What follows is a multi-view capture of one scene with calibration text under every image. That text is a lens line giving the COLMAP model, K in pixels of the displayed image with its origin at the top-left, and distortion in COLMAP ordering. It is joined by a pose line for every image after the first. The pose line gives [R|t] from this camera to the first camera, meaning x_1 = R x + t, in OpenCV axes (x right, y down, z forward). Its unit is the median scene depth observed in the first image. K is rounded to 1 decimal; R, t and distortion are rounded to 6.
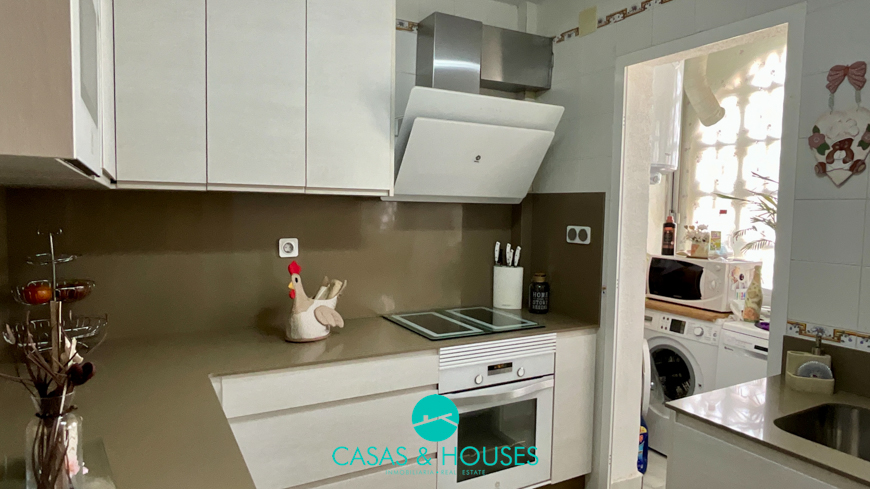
lens RADIAL K [[539.2, 0, 437.2], [0, 539.2, 244.1], [0, 0, 1]] dist [-0.001726, -0.001402]
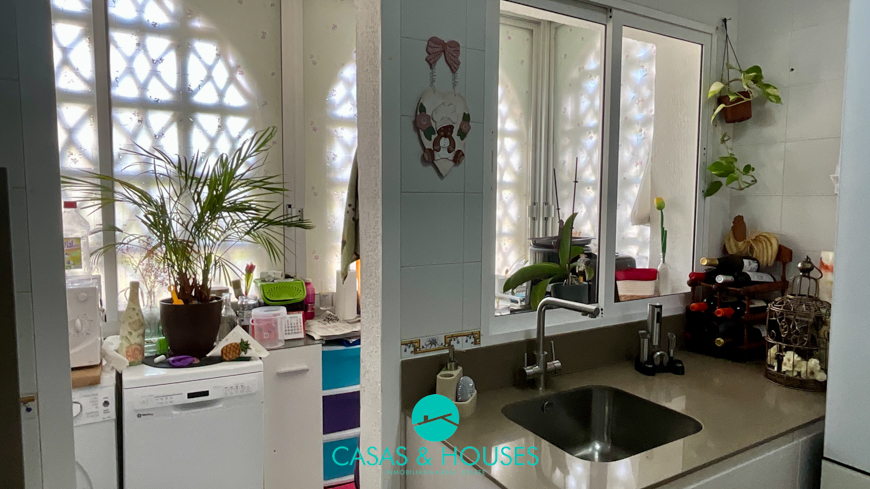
lens RADIAL K [[539.2, 0, 437.2], [0, 539.2, 244.1], [0, 0, 1]] dist [-0.001726, -0.001402]
pose [[-0.028925, -0.105026, 0.994049, -0.150893], [0.059802, 0.992502, 0.106603, -0.093944], [-0.997791, 0.062529, -0.022427, 1.030523]]
